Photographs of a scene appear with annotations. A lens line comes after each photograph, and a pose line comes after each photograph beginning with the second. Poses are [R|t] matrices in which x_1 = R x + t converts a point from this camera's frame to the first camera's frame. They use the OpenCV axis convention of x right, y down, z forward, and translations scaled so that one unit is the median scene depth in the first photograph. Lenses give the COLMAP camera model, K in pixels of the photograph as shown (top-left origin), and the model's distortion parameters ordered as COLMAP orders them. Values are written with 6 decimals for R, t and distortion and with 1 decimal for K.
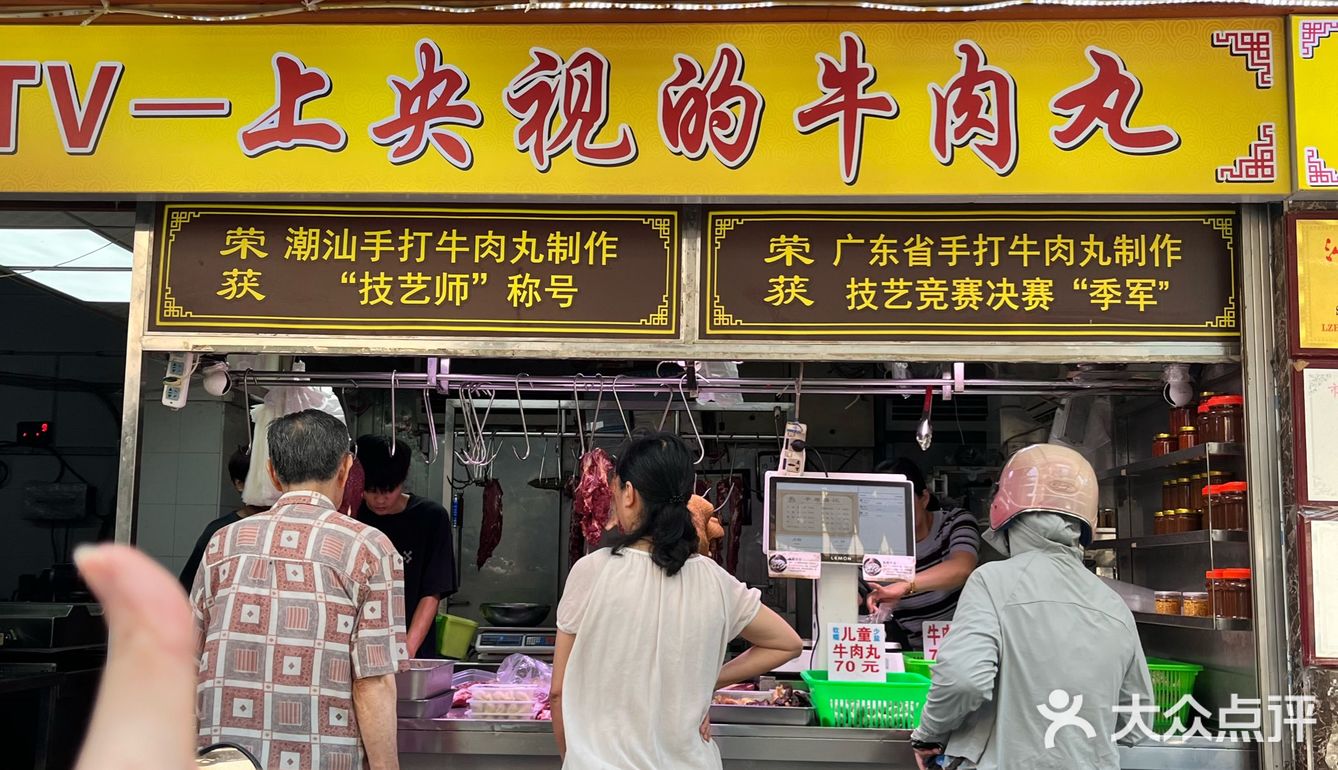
lens RADIAL K [[1337.4, 0, 669.3], [0, 1337.4, 386.6], [0, 0, 1]] dist [0.020582, 0.000000]
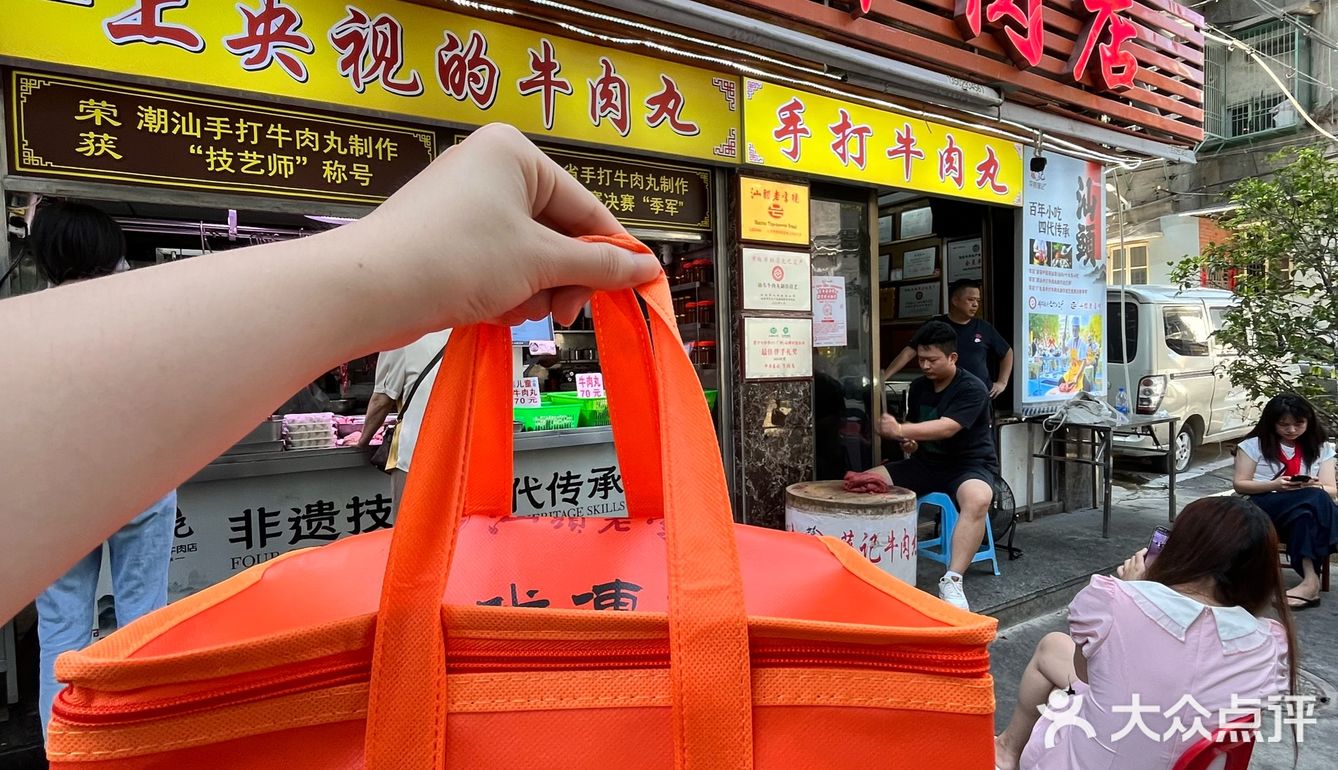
lens RADIAL K [[720.7, 0, 668.7], [0, 720.7, 382.0], [0, 0, 1]] dist [-0.023317, 0.004796]
pose [[0.821345, -0.054417, 0.567830, -0.281056], [-0.038009, 0.988006, 0.149661, 0.029051], [-0.569164, -0.144506, 0.809426, 0.091528]]
